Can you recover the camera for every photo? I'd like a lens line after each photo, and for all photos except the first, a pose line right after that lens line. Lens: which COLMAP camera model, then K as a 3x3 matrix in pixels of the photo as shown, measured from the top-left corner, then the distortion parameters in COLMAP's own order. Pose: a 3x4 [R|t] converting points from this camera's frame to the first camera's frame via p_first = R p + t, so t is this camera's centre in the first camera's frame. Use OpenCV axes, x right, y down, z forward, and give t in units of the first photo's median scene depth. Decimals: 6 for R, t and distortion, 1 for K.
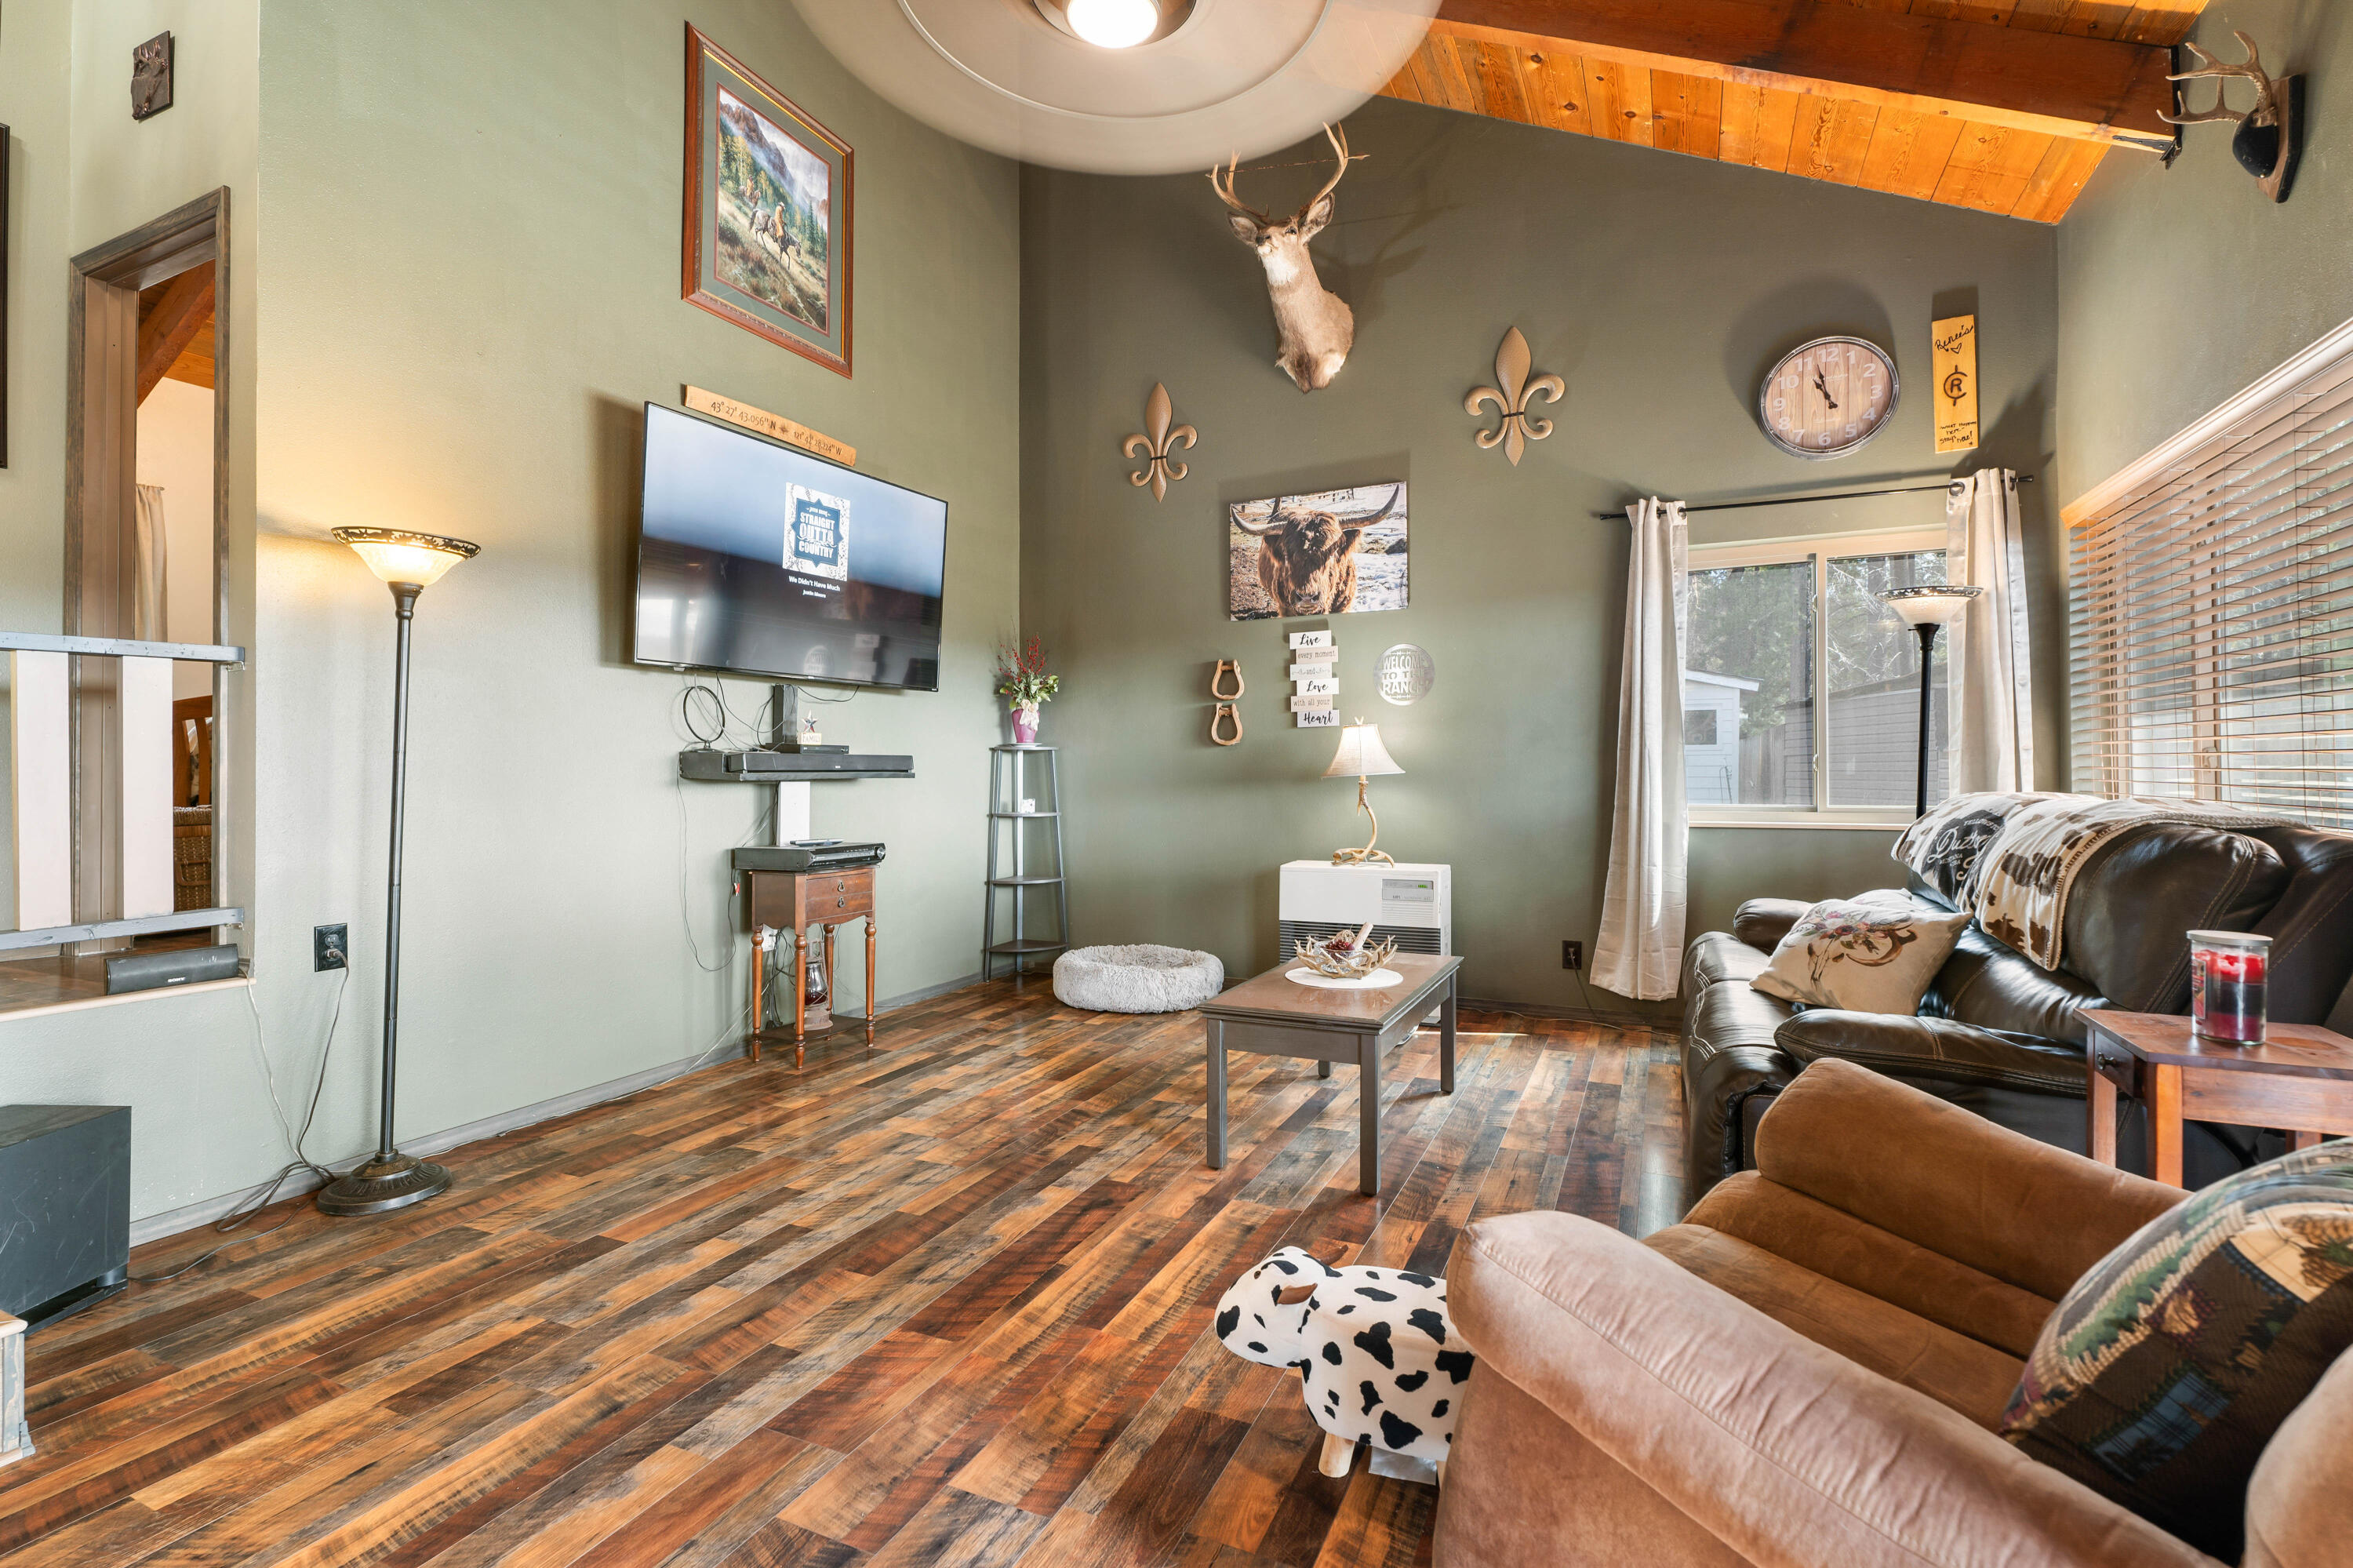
lens RADIAL K [[1065.3, 0, 1187.3], [0, 1065.3, 762.2], [0, 0, 1]] dist [0.001207, 0.000803]
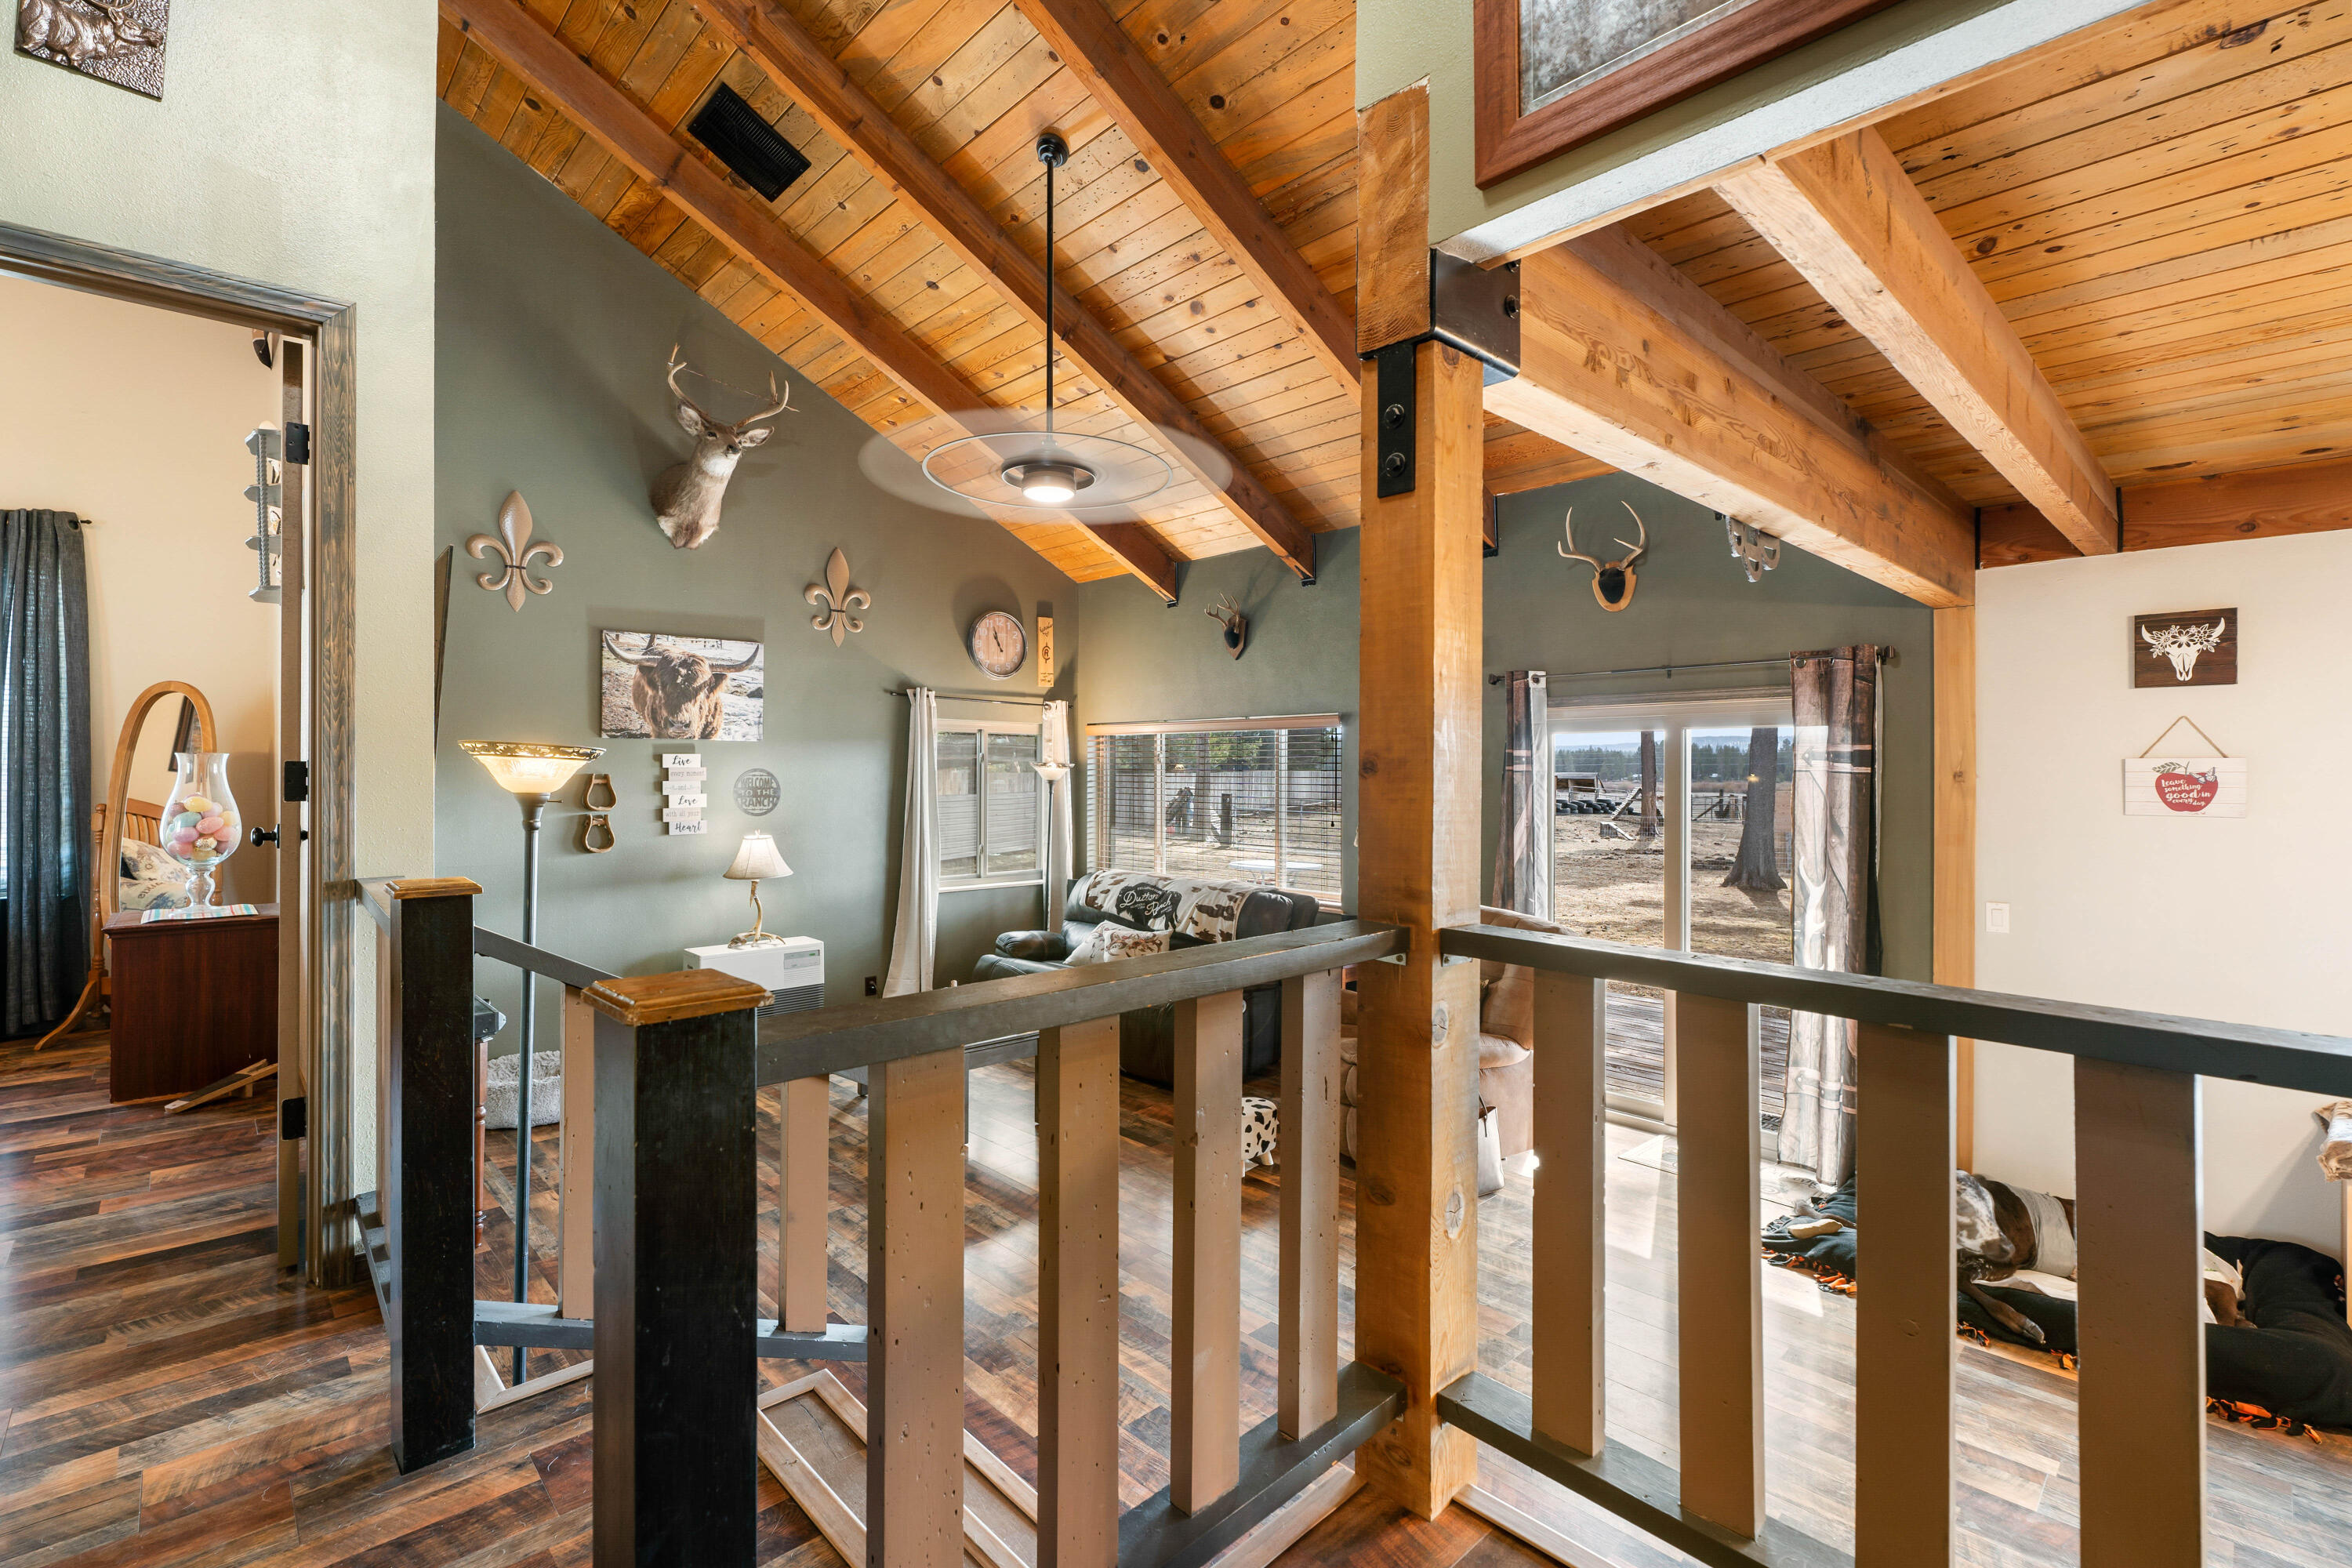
lens RADIAL K [[1042.6, 0, 1168.6], [0, 1042.6, 784.0], [0, 0, 1]] dist [0.008801, -0.000331]
pose [[0.375411, 0.001075, 0.926858, -0.932733], [-0.014196, 0.999889, 0.004590, -0.126577], [-0.926750, -0.014881, 0.375384, 0.083969]]
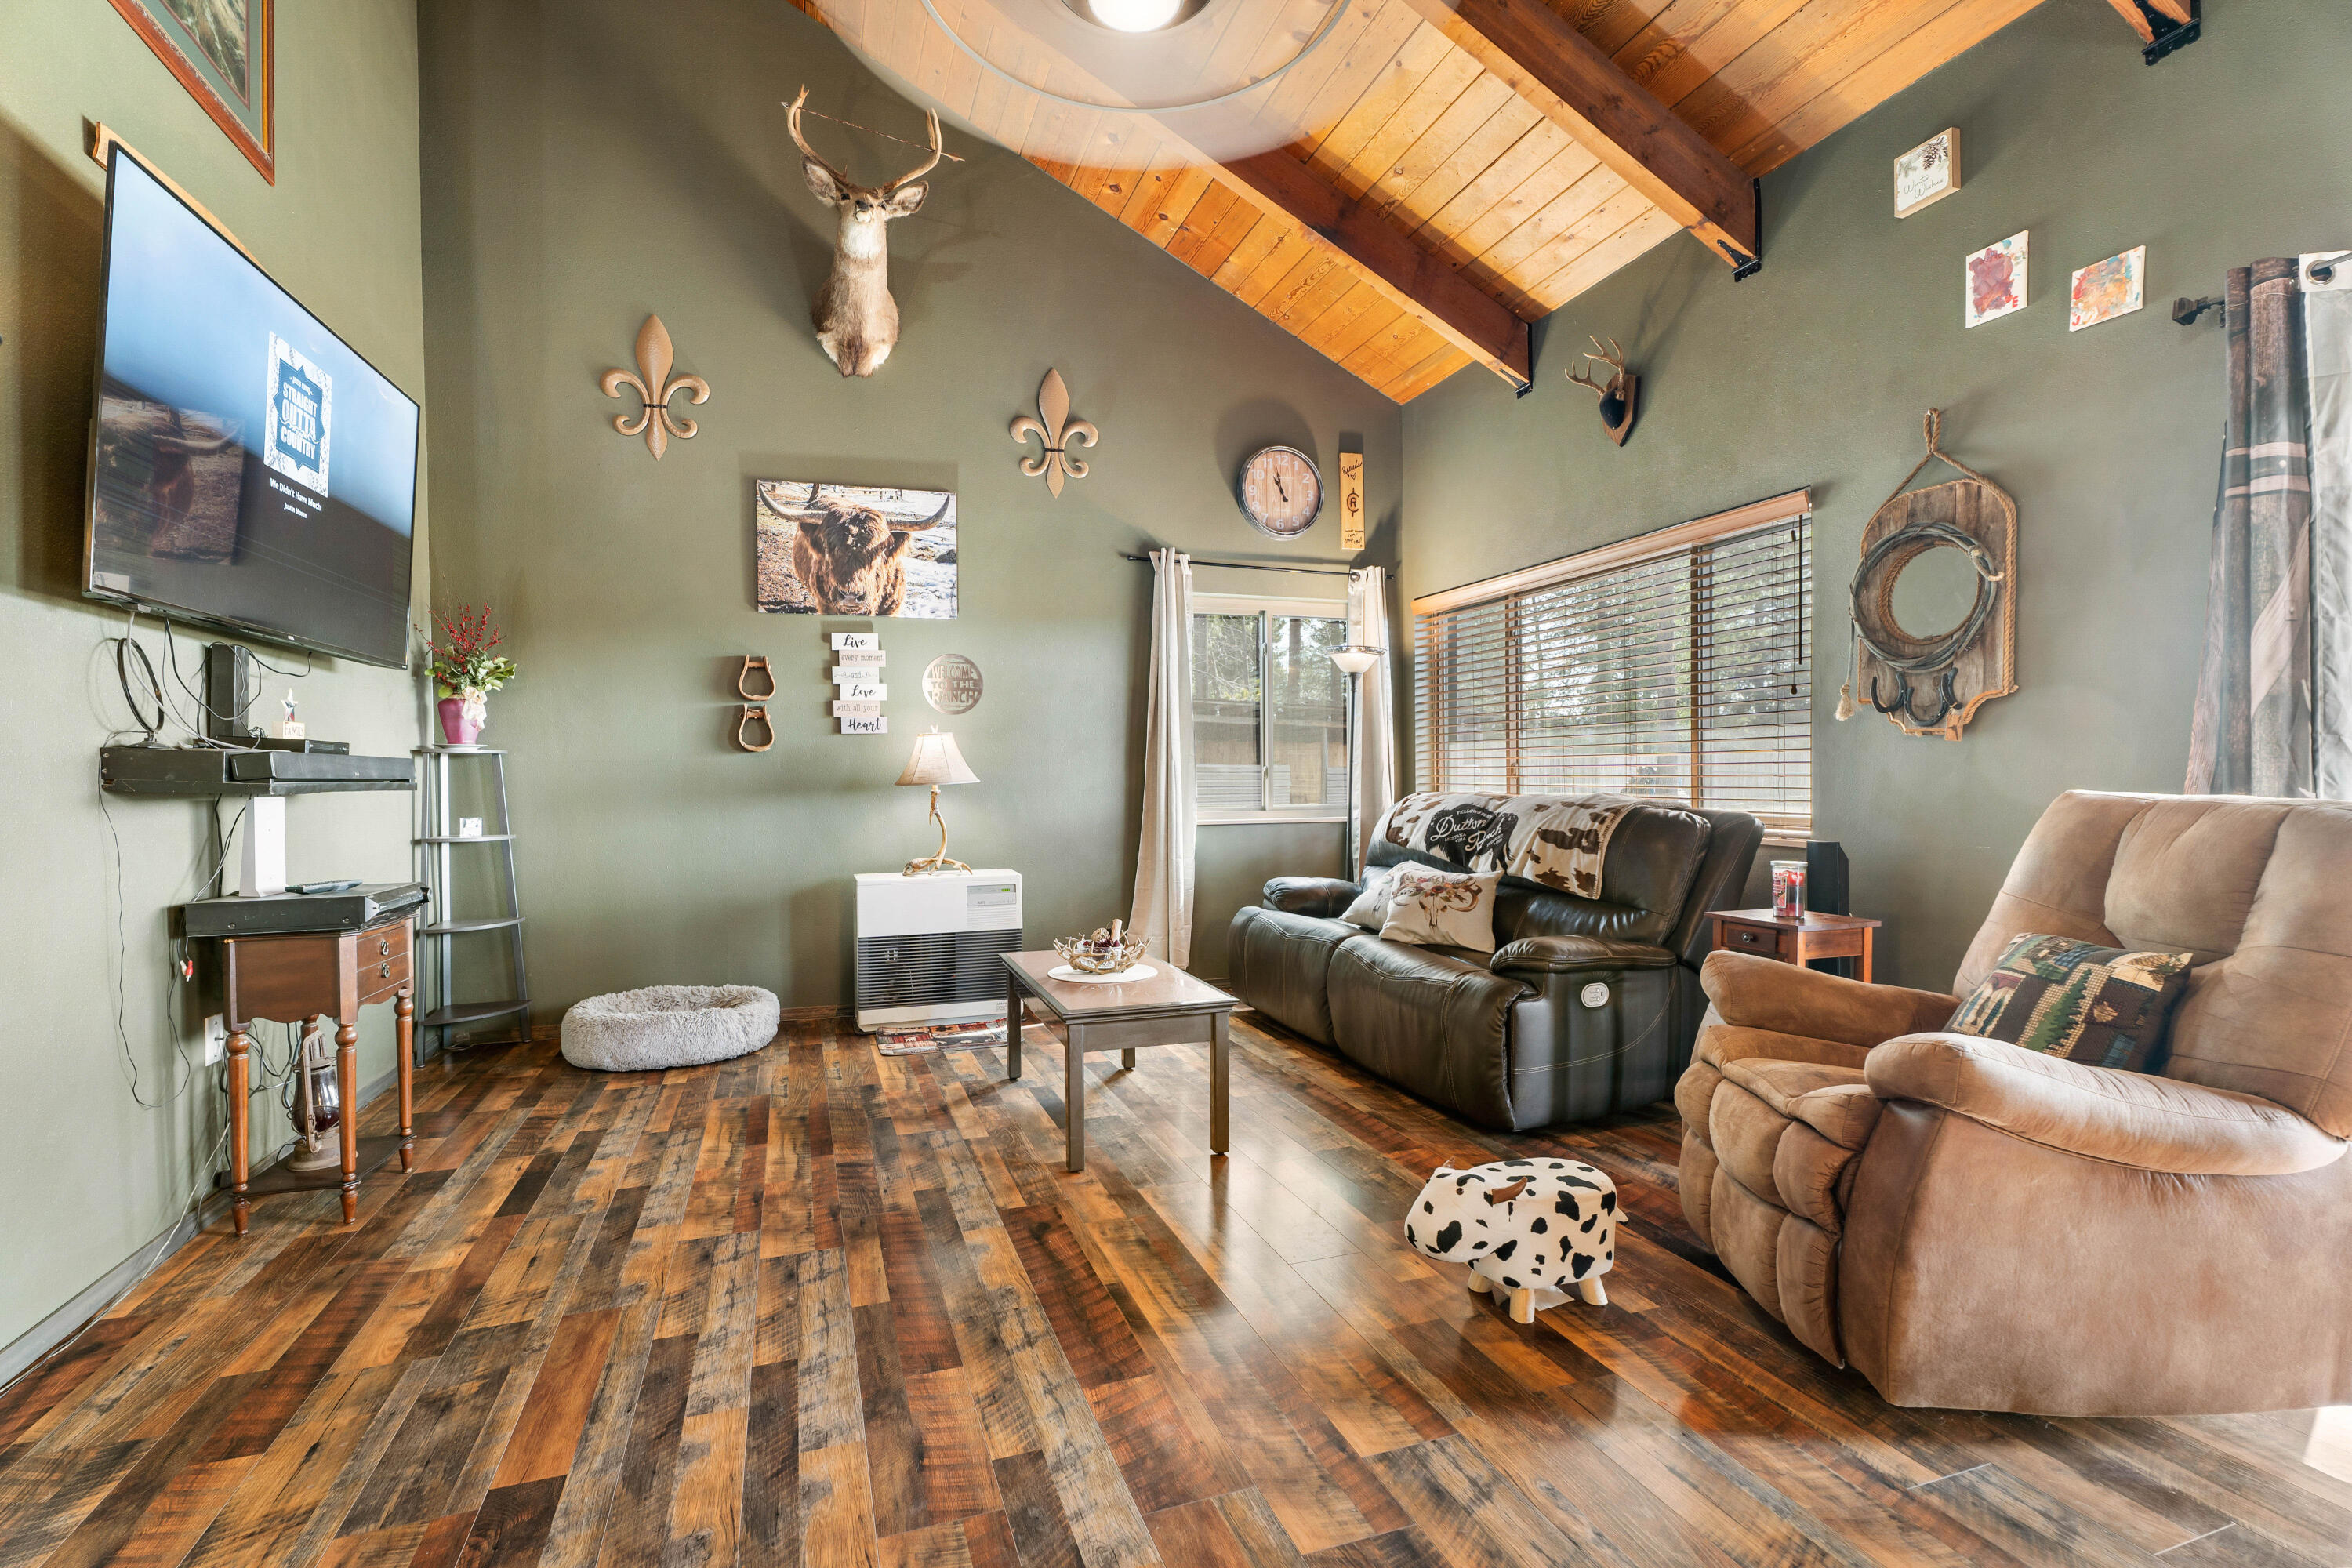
lens RADIAL K [[1064.0, 0, 1162.2], [0, 1064.0, 800.1], [0, 0, 1]] dist [0.002111, 0.001192]
pose [[0.725587, -0.014909, 0.687969, -0.420409], [-0.001251, 0.999735, 0.022984, 0.004763], [-0.688129, -0.017538, 0.725376, 0.153362]]
